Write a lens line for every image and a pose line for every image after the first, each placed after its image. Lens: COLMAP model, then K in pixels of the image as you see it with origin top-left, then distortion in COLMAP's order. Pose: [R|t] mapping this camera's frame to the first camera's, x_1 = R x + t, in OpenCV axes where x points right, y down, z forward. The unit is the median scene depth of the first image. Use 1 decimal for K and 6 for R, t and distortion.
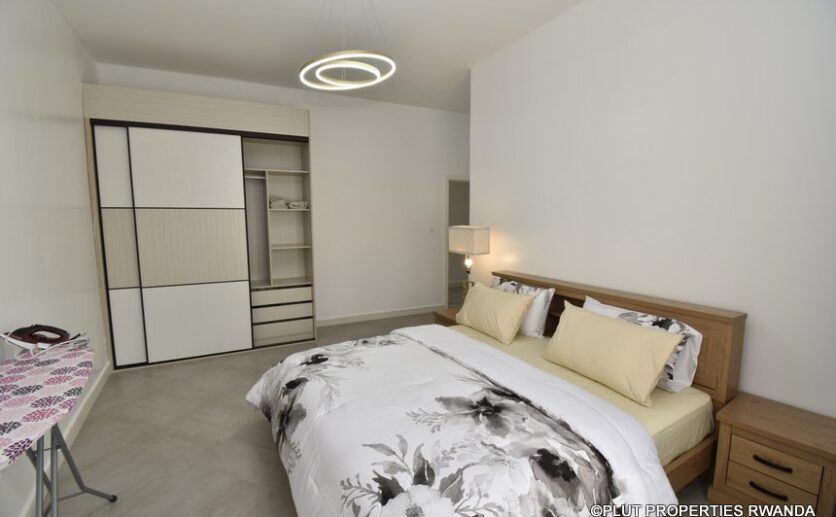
lens RADIAL K [[380.4, 0, 420.5], [0, 380.4, 257.6], [0, 0, 1]] dist [-0.001388, -0.000697]
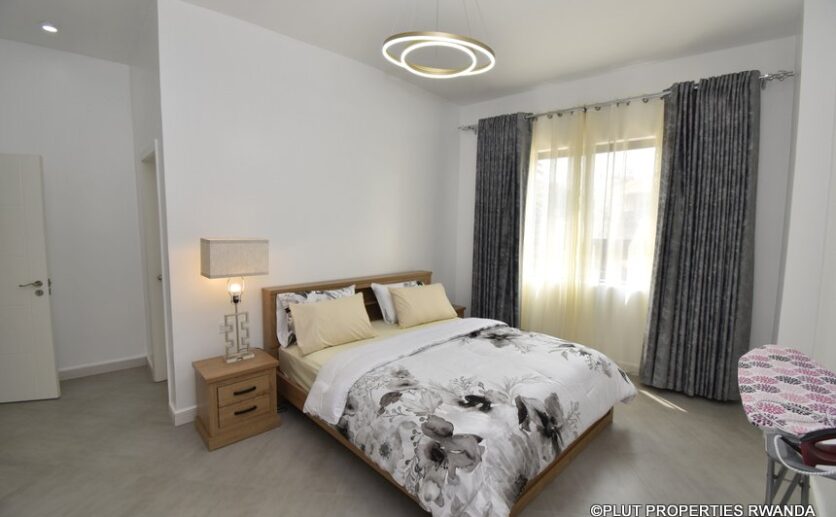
lens RADIAL K [[380.4, 0, 420.5], [0, 380.4, 257.6], [0, 0, 1]] dist [-0.001388, -0.000697]
pose [[-0.264219, -0.087814, 0.960457, -1.150765], [0.102708, 0.987622, 0.118553, -0.168138], [-0.958978, 0.129971, -0.251929, 1.464375]]
